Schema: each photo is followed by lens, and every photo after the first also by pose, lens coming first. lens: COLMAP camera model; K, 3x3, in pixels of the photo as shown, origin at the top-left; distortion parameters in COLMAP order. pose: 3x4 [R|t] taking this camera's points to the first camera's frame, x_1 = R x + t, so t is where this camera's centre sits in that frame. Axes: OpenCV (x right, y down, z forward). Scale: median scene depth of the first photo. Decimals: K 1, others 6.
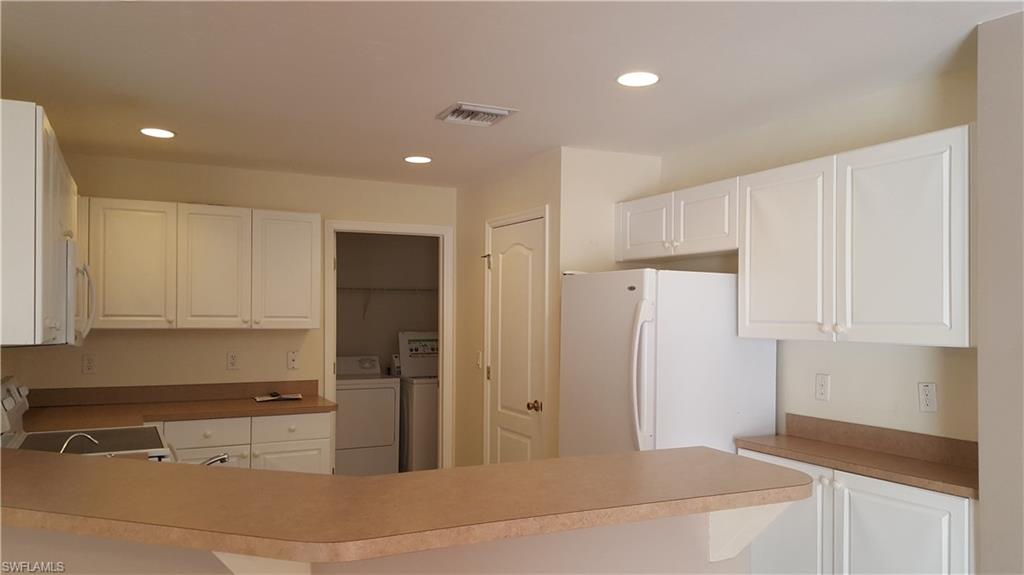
lens RADIAL K [[755.4, 0, 510.1], [0, 755.4, 292.2], [0, 0, 1]] dist [0.042485, -0.007210]
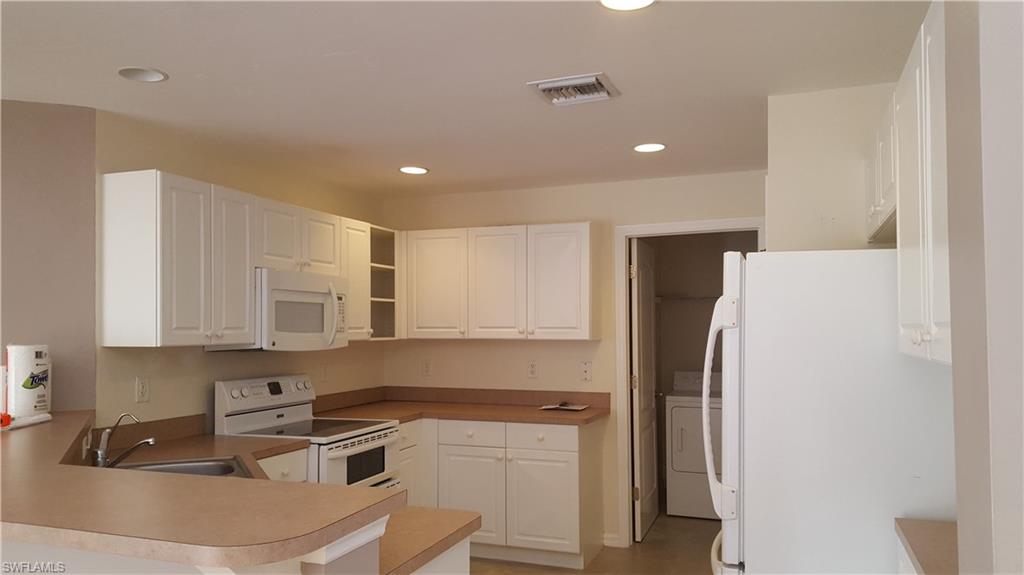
lens RADIAL K [[755.4, 0, 484.7], [0, 755.4, 306.1], [0, 0, 1]] dist [0.042485, -0.007210]
pose [[0.661610, -0.031855, -0.749171, 0.421974], [0.030327, 0.999417, -0.015713, 0.017610], [0.749235, -0.012324, 0.662190, 0.277336]]
